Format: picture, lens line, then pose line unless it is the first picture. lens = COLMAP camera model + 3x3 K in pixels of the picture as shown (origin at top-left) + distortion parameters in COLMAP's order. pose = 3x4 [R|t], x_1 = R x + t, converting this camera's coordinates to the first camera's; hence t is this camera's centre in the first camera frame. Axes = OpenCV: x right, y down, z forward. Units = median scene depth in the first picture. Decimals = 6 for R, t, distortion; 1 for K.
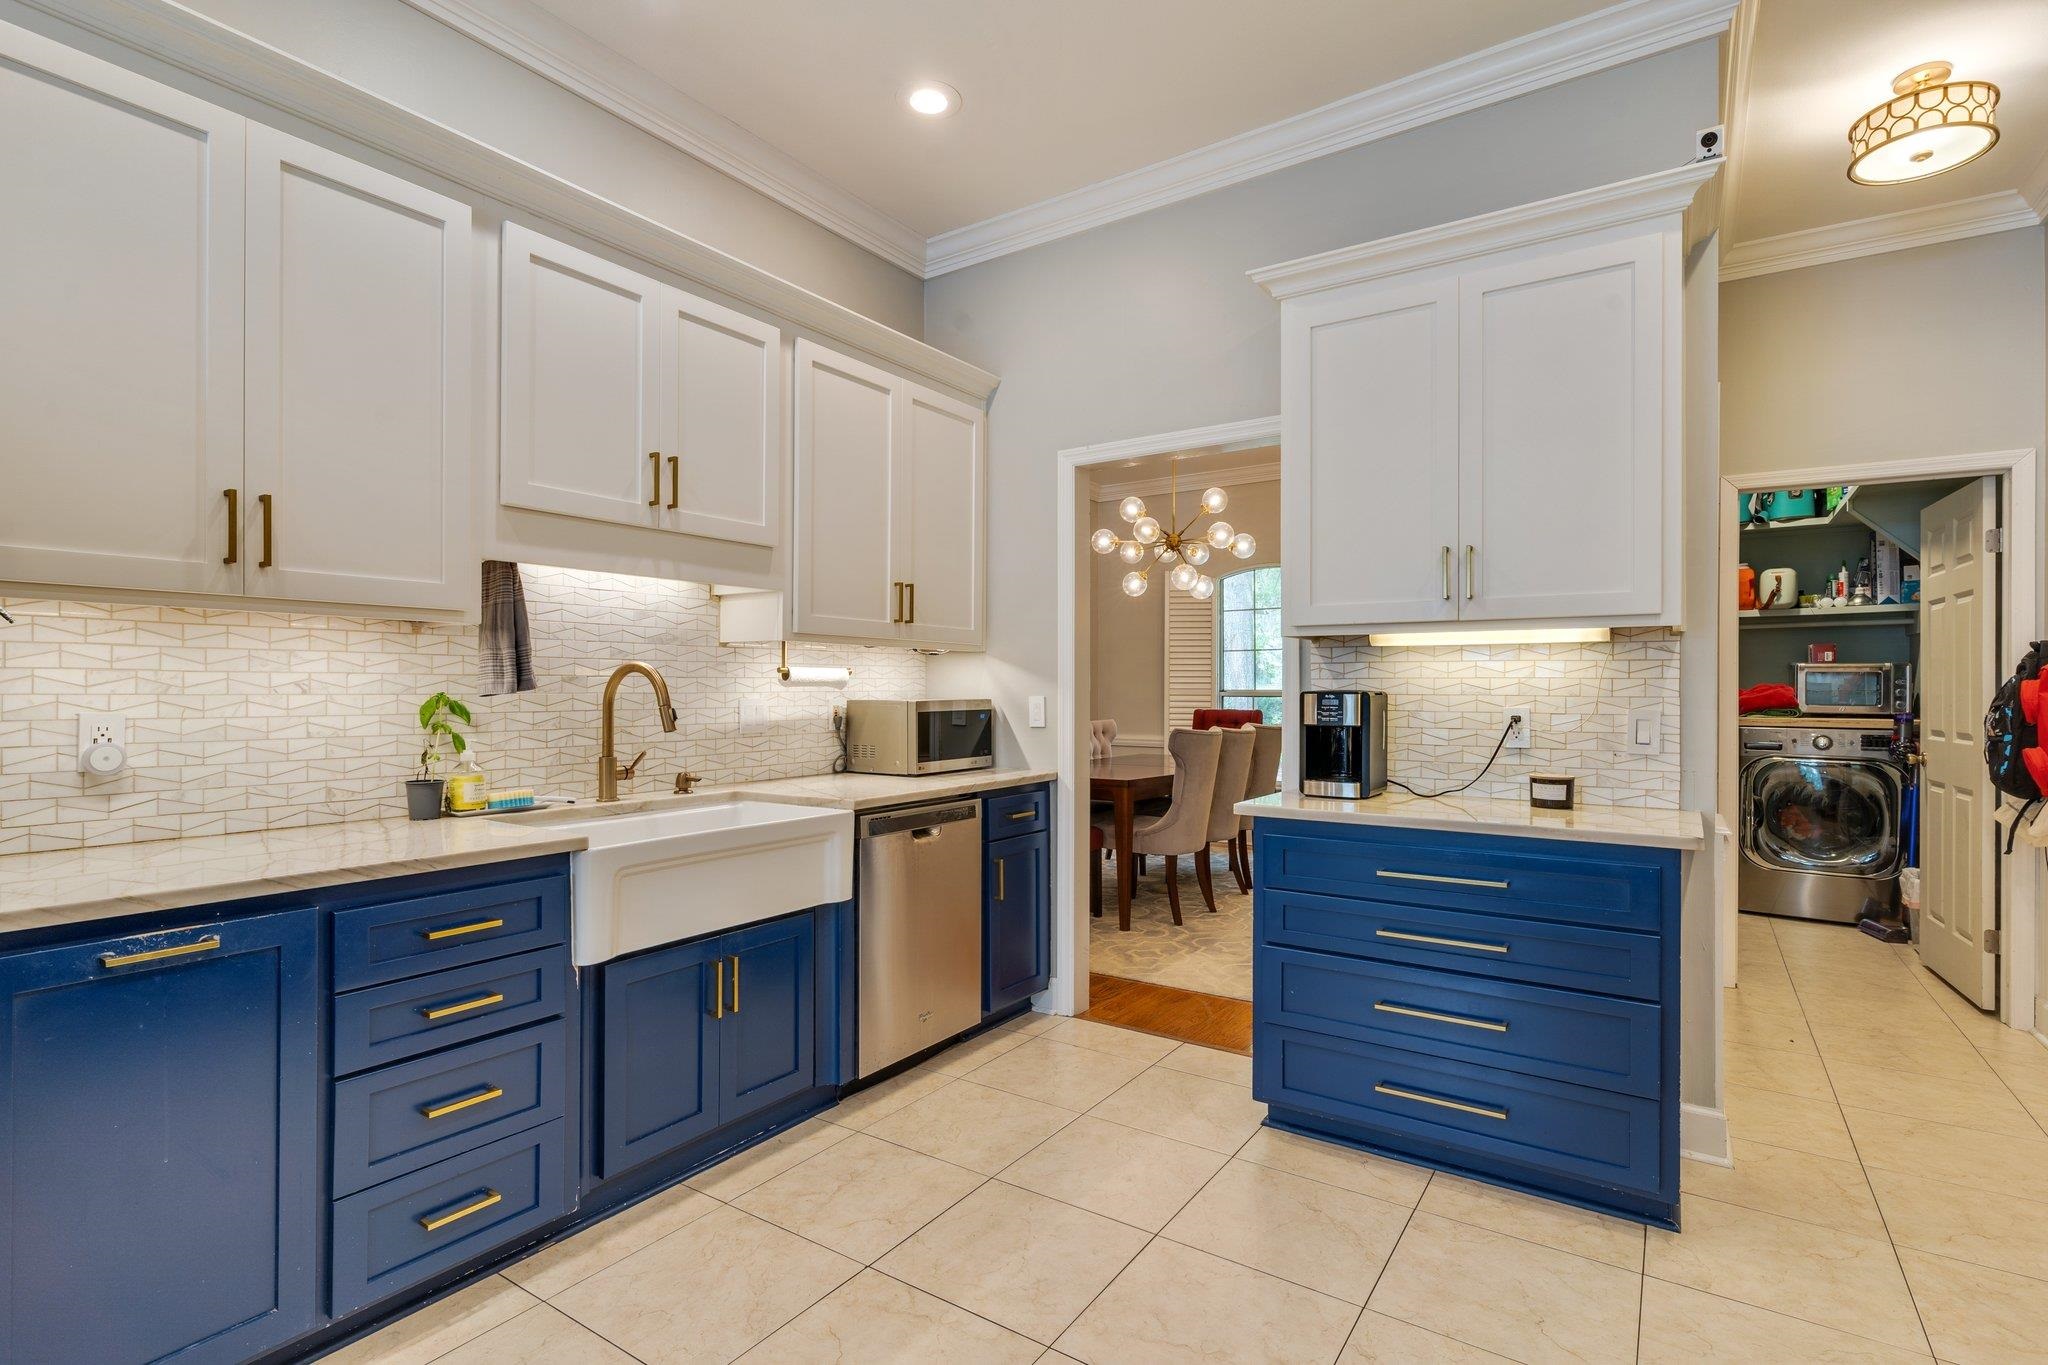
lens RADIAL K [[986.3, 0, 1006.4], [0, 986.3, 686.9], [0, 0, 1]] dist [-0.001758, 0.000863]
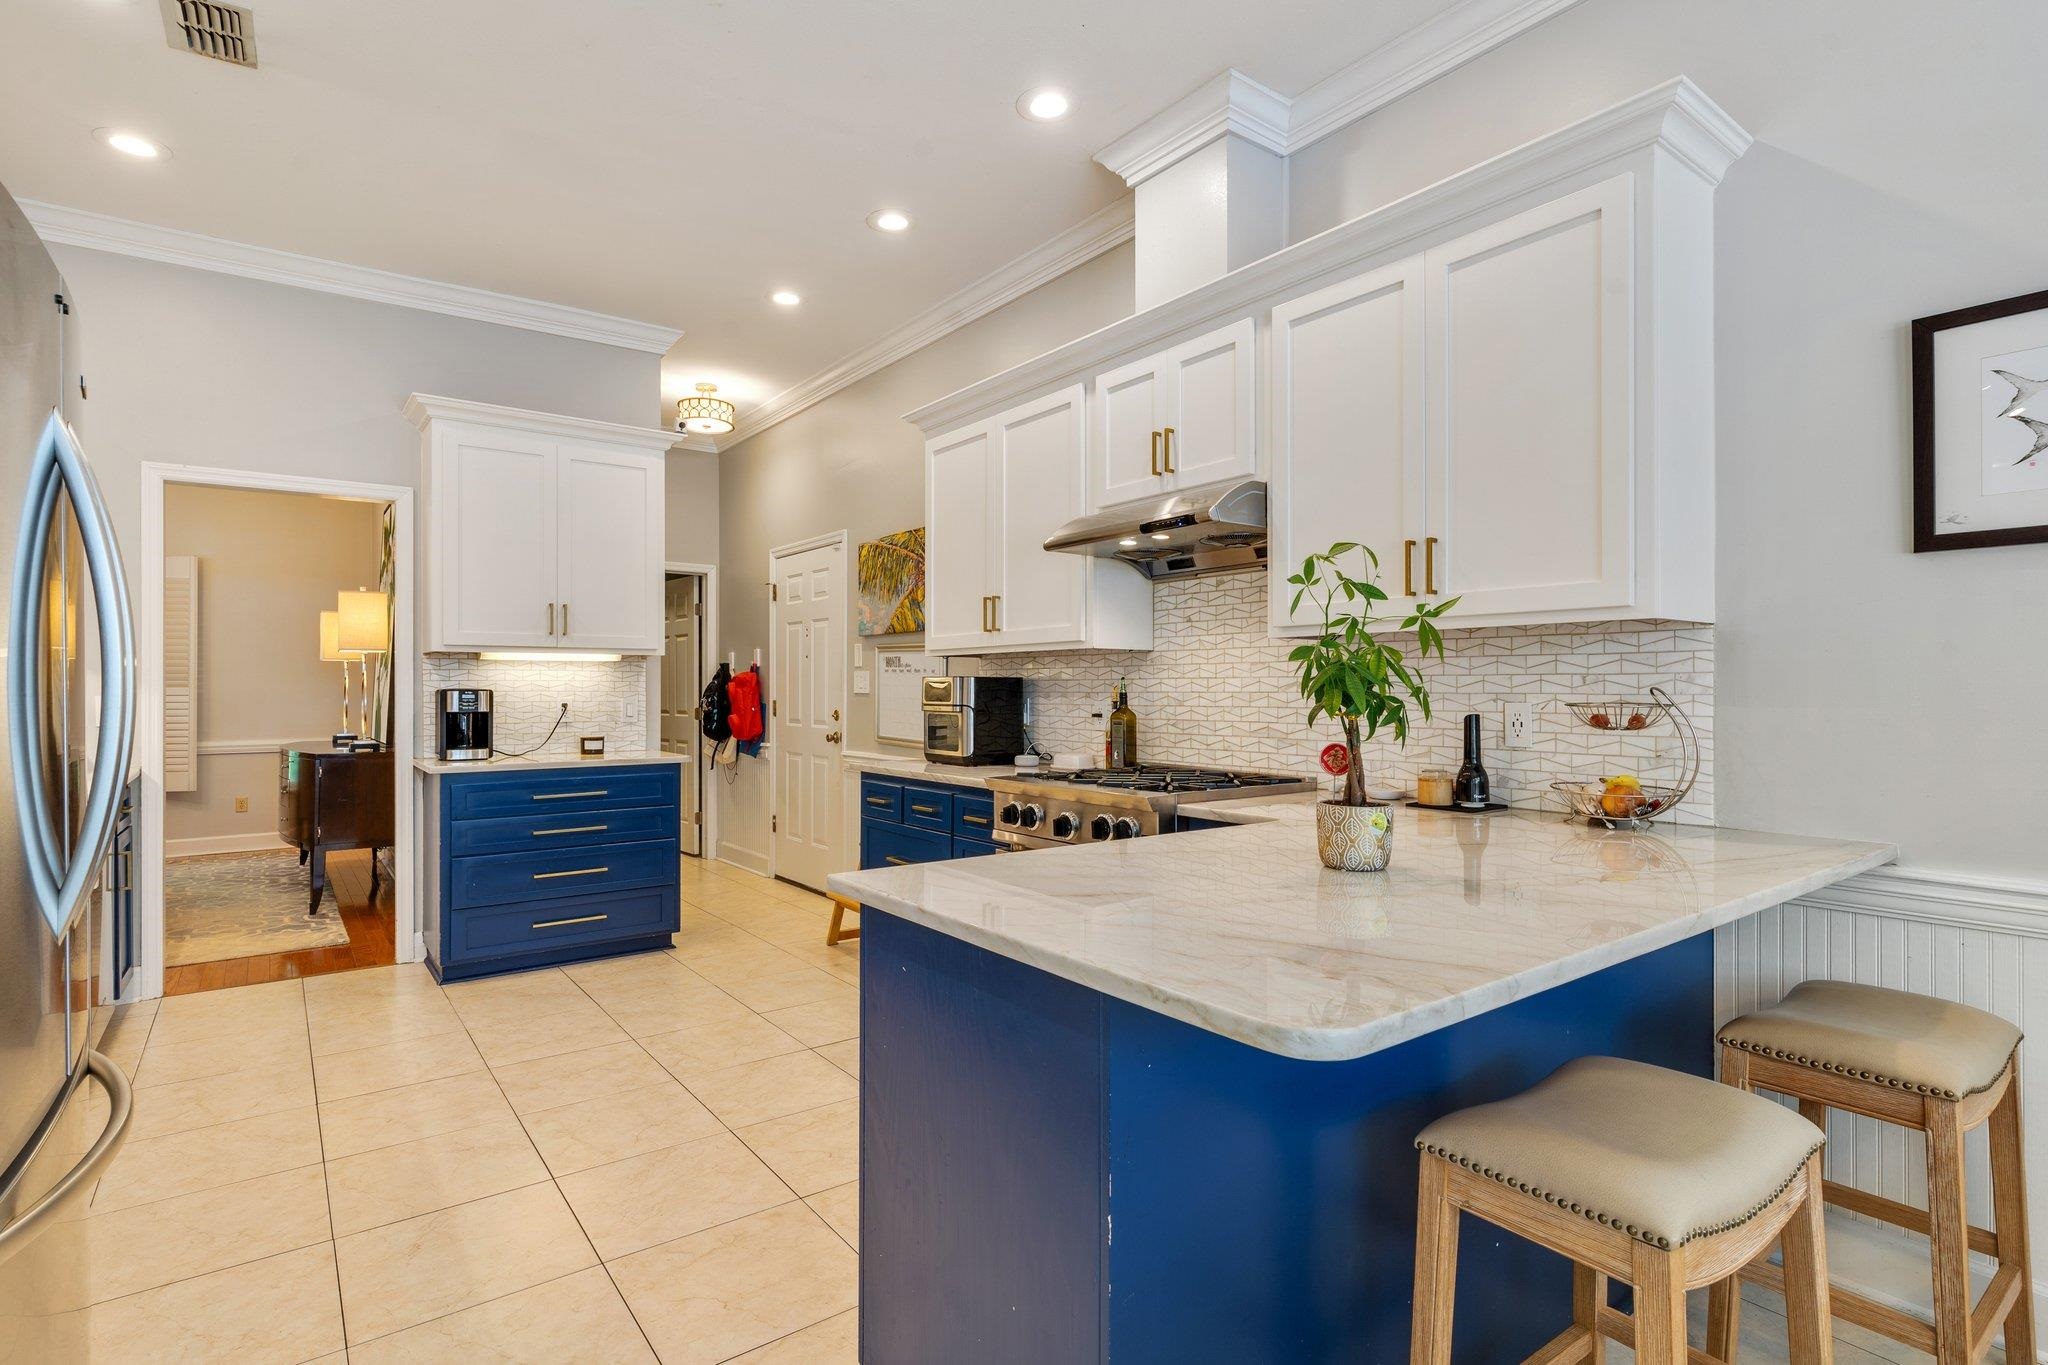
lens RADIAL K [[986.3, 0, 1015.8], [0, 986.3, 685.5], [0, 0, 1]] dist [-0.001758, 0.000863]
pose [[0.324601, -0.001328, 0.945850, -0.823648], [0.000714, 0.999999, 0.001158, -0.002487], [-0.945851, 0.000300, 0.324602, -0.278877]]
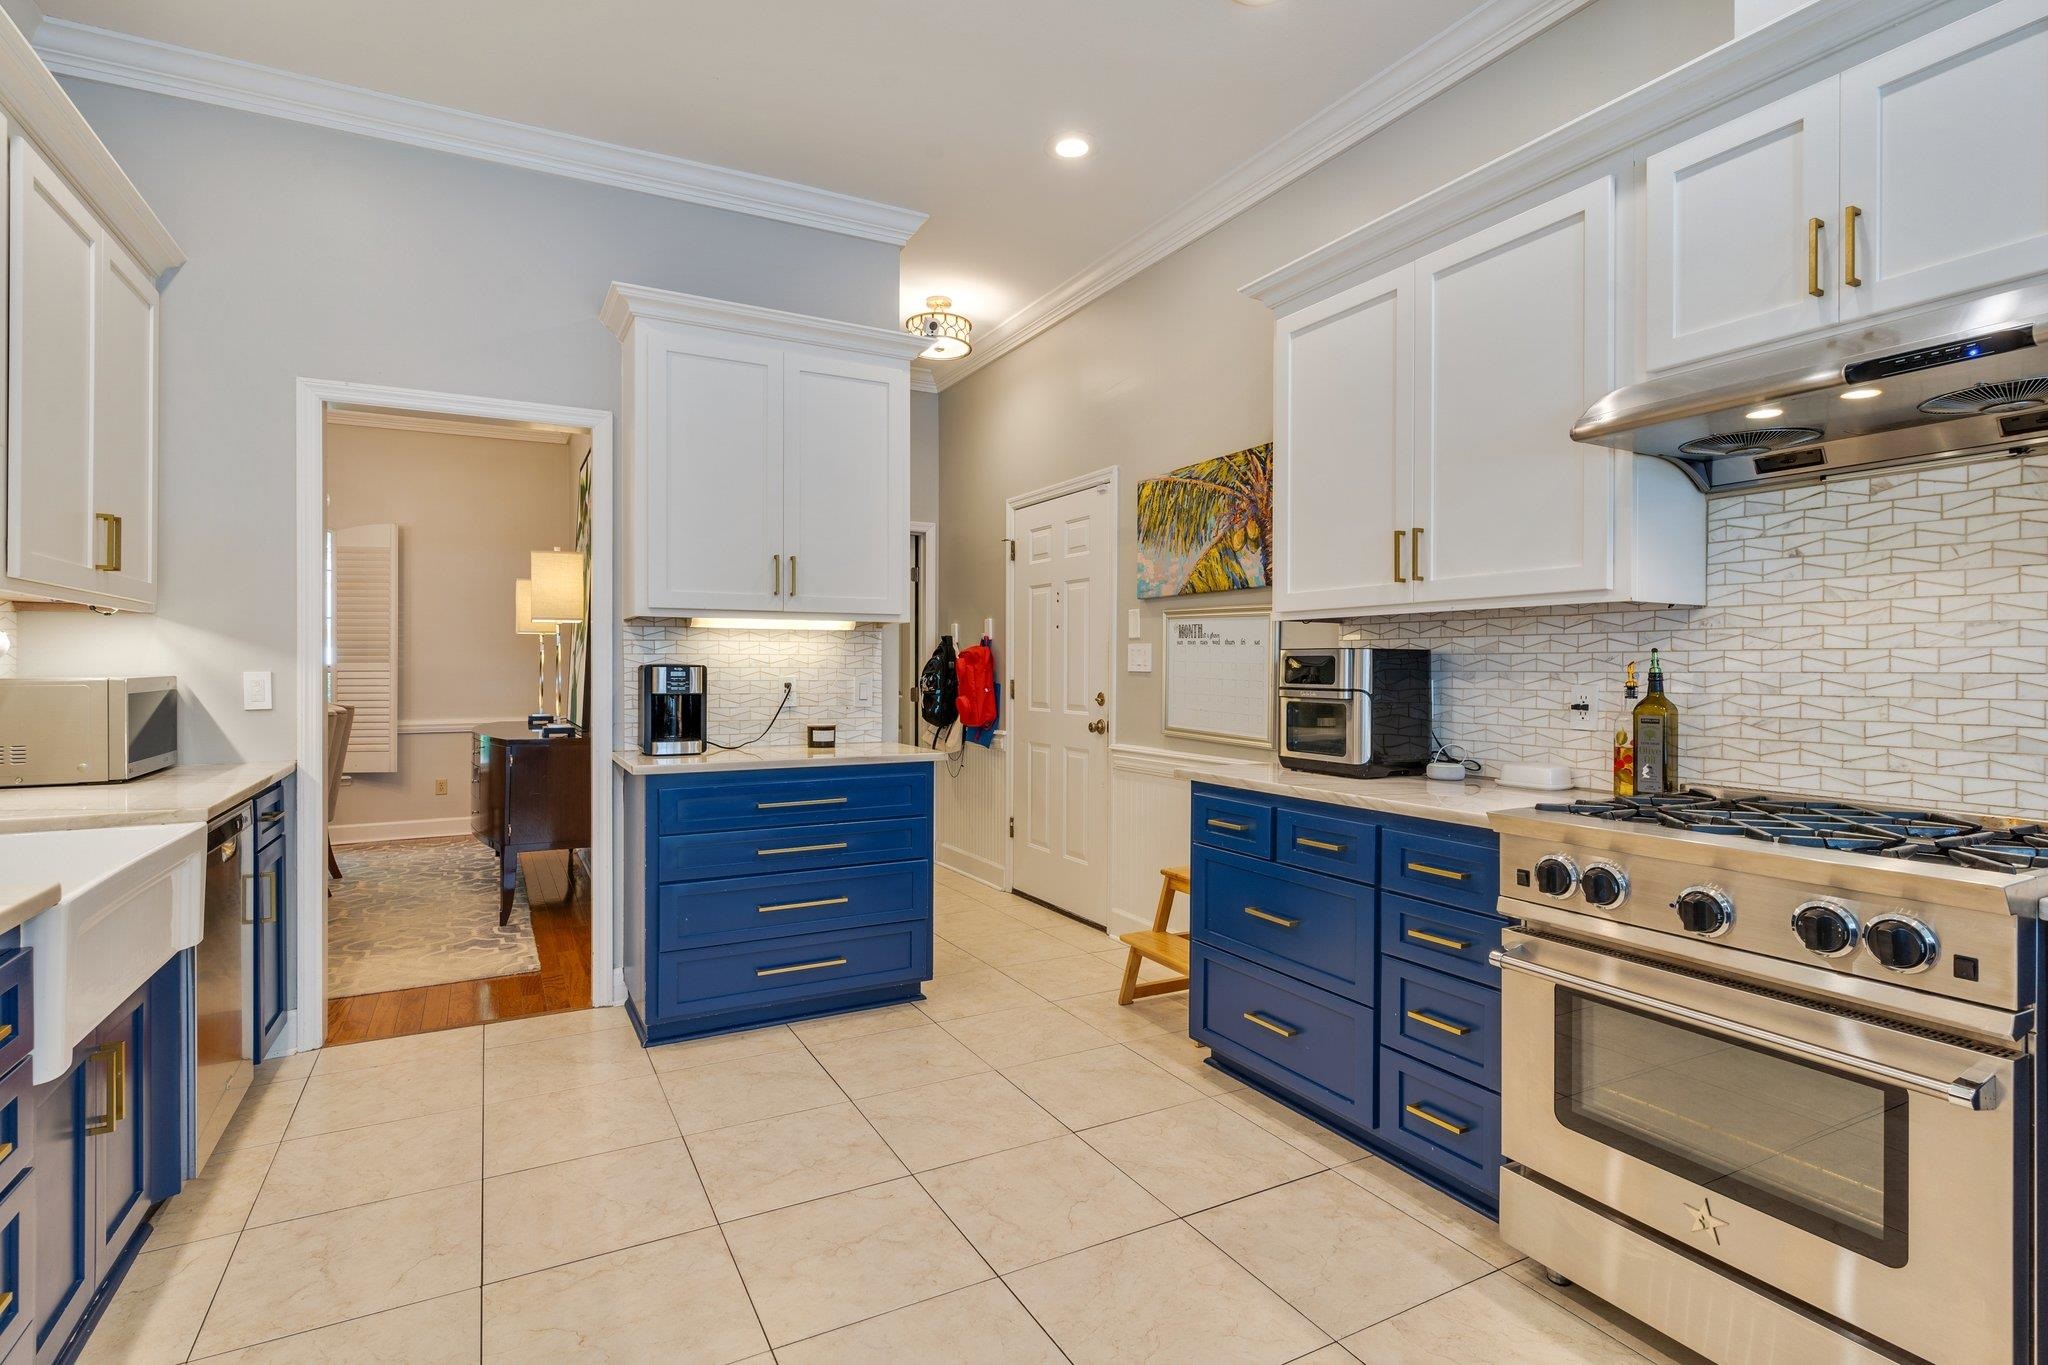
lens RADIAL K [[986.3, 0, 1027.3], [0, 986.3, 670.6], [0, 0, 1]] dist [-0.001758, 0.000863]
pose [[0.458967, -0.005986, 0.888433, -0.526325], [-0.002266, 0.999966, 0.007908, 0.001227], [-0.888450, -0.005643, 0.458938, 0.088573]]
